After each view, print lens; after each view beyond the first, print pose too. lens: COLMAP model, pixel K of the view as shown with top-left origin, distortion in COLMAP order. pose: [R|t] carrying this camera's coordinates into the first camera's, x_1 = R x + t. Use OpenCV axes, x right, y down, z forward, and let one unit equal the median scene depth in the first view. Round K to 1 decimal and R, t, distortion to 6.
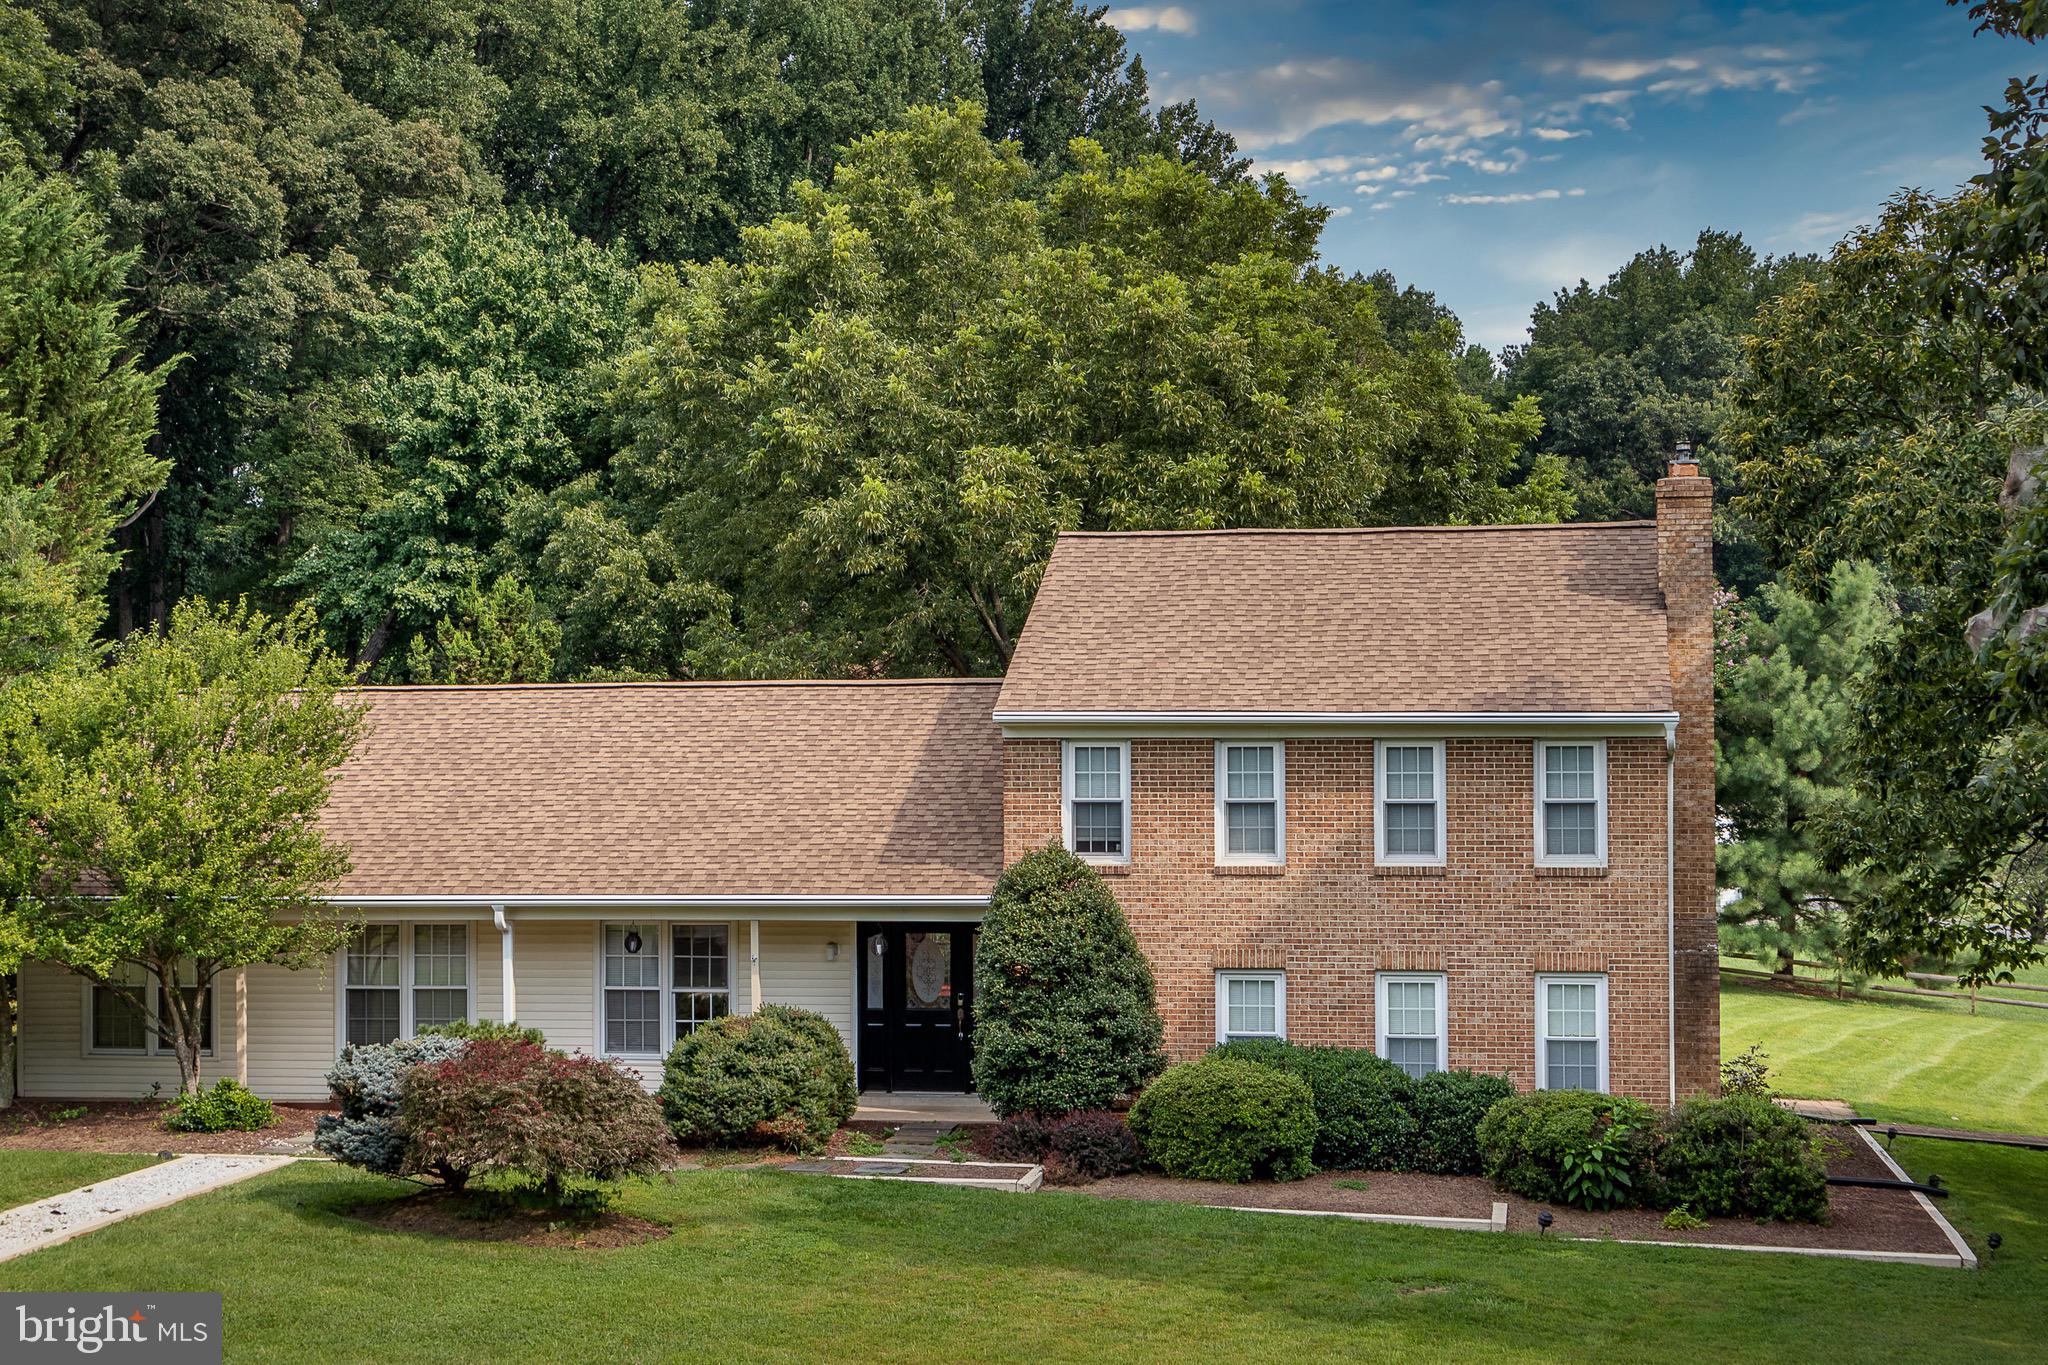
lens RADIAL K [[3150.9, 0, 1024.0], [0, 3150.9, 682.5], [0, 0, 1]] dist [0.019123, -0.000693]
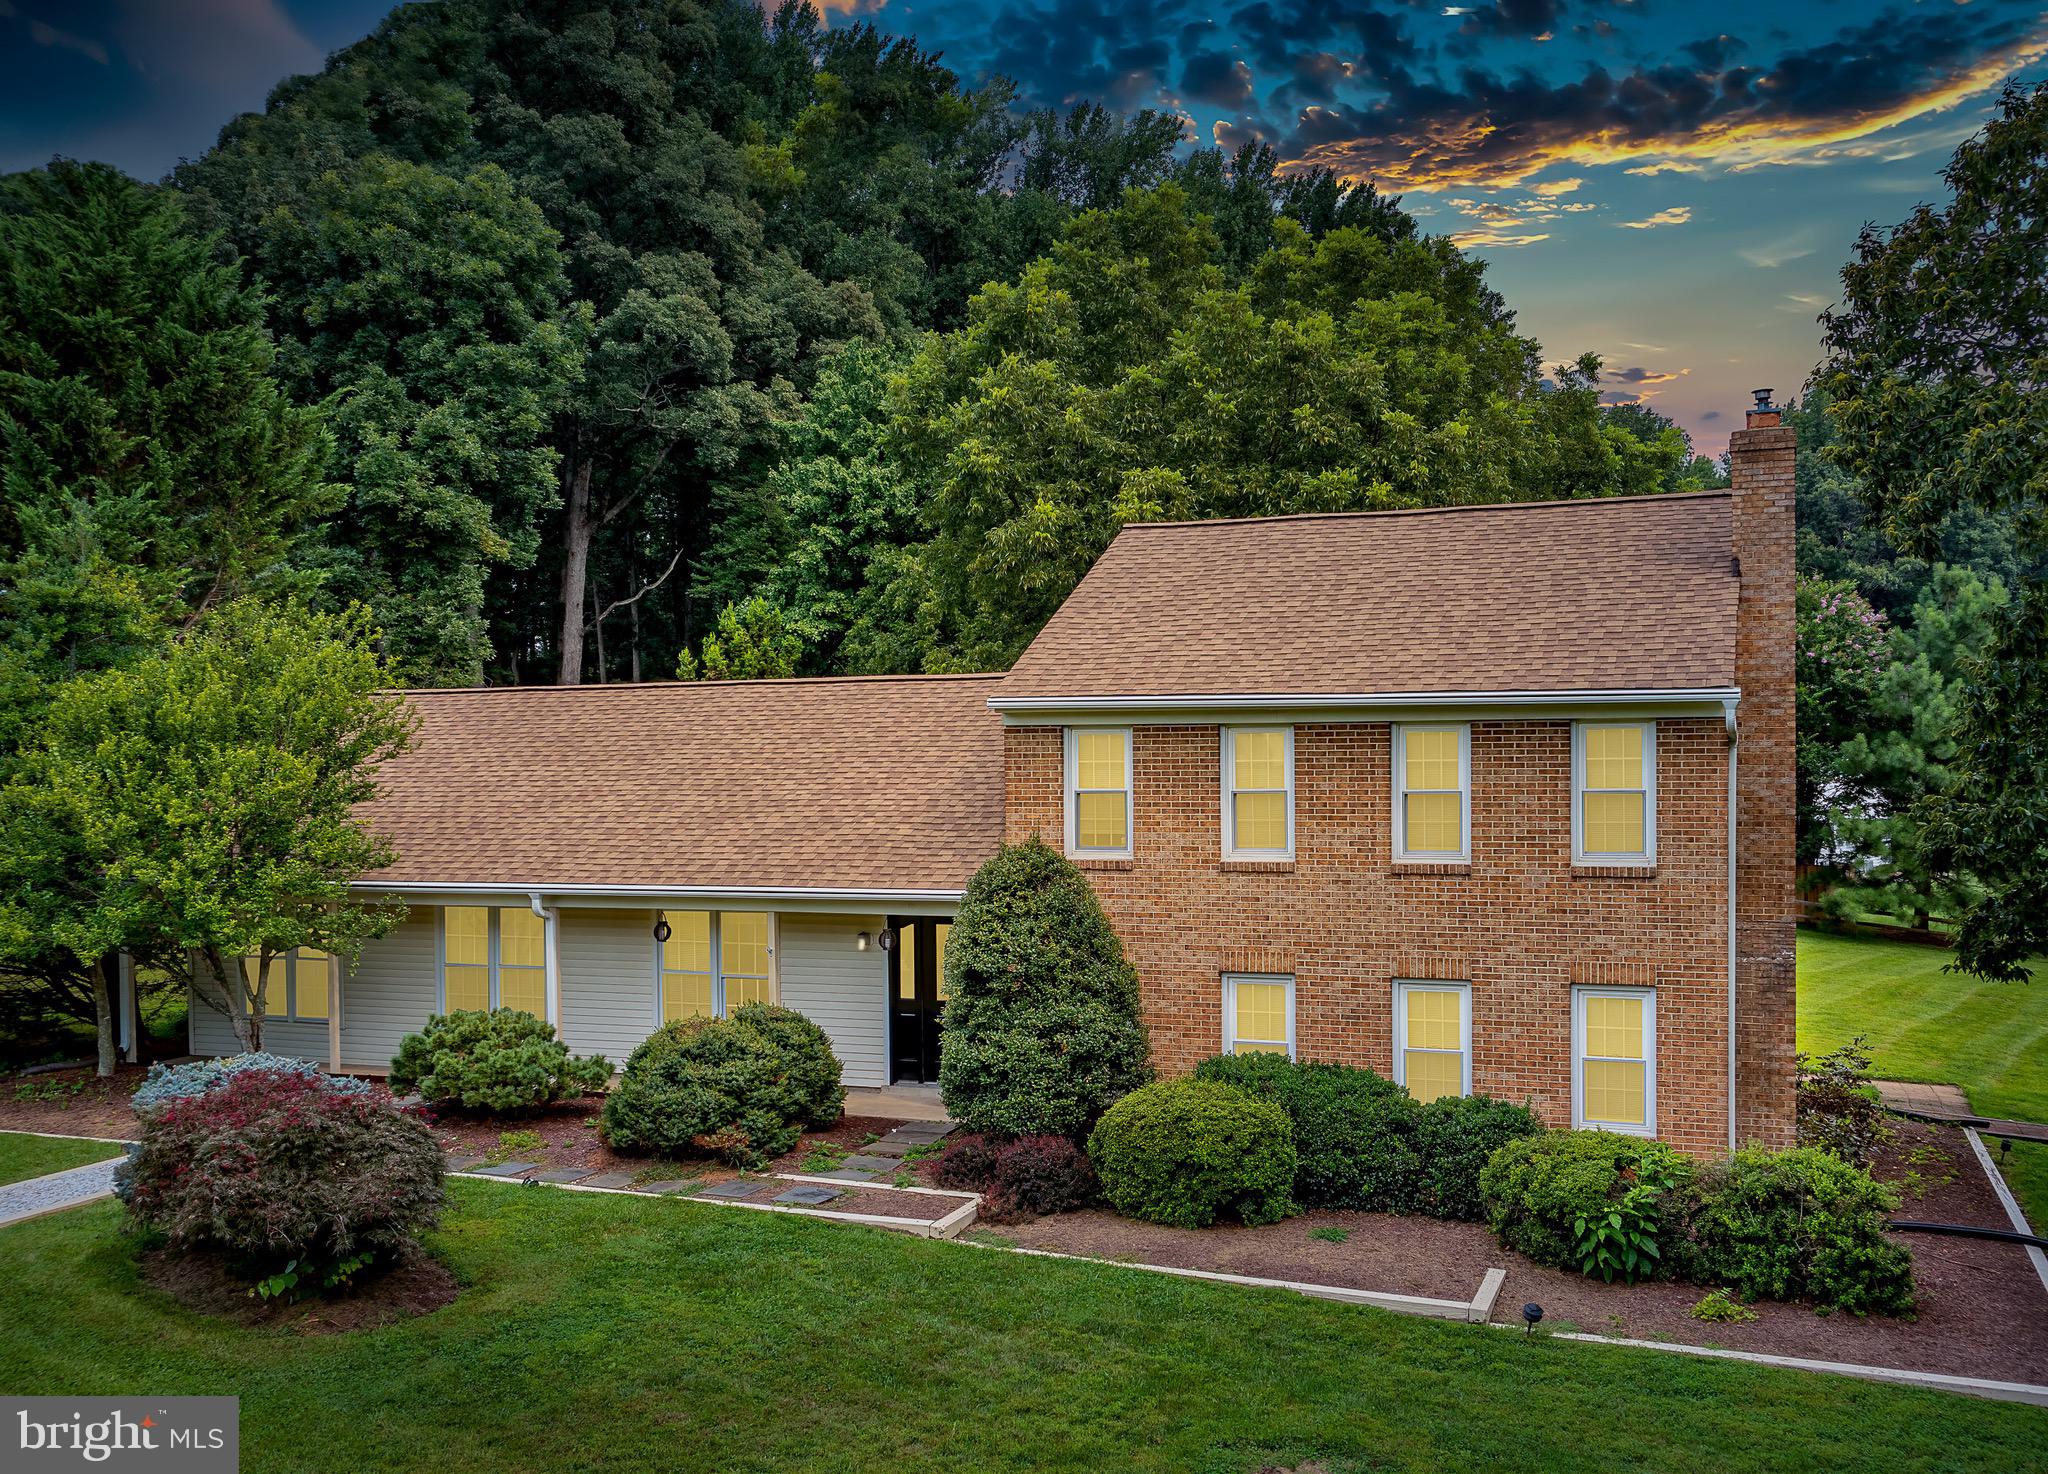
lens RADIAL K [[1983.8, 0, 1010.3], [0, 1983.8, 796.7], [0, 0, 1]] dist [0.000208, -0.006783]
pose [[0.979130, -0.000788, -0.203232, 0.117579], [0.009862, 0.998999, 0.043638, 0.012906], [0.202994, -0.044732, 0.978158, 0.412610]]
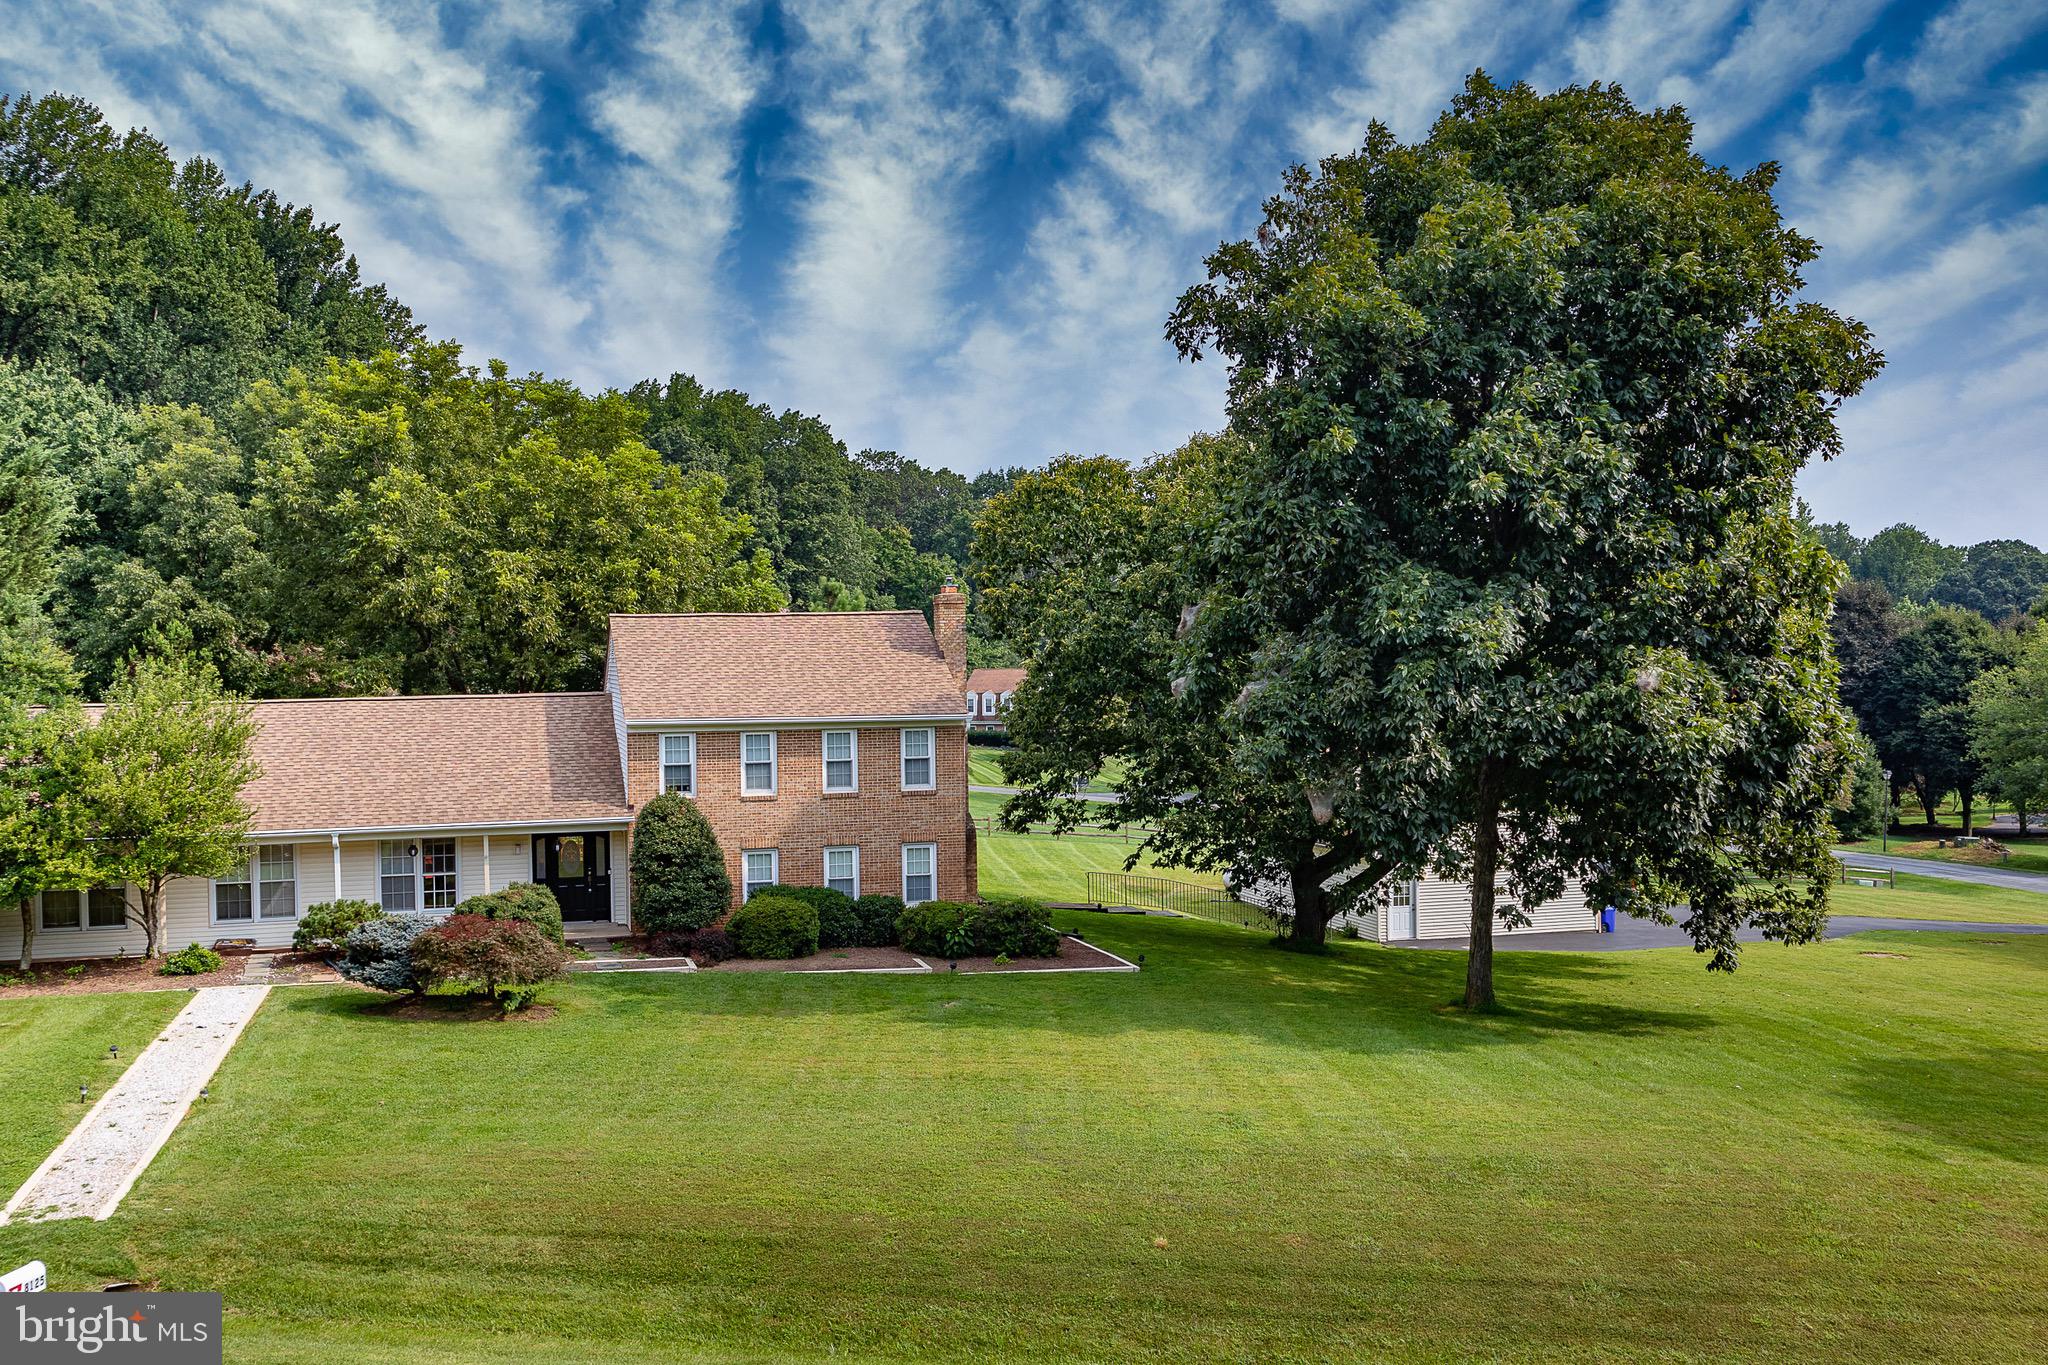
lens RADIAL K [[1948.6, 0, 1024.0], [0, 1948.6, 682.5], [0, 0, 1]] dist [-0.005422, -0.002729]
pose [[0.903023, -0.016927, 0.429258, -0.292118], [0.002584, 0.999419, 0.033975, -0.051432], [-0.429584, -0.029571, 0.902542, -0.151074]]
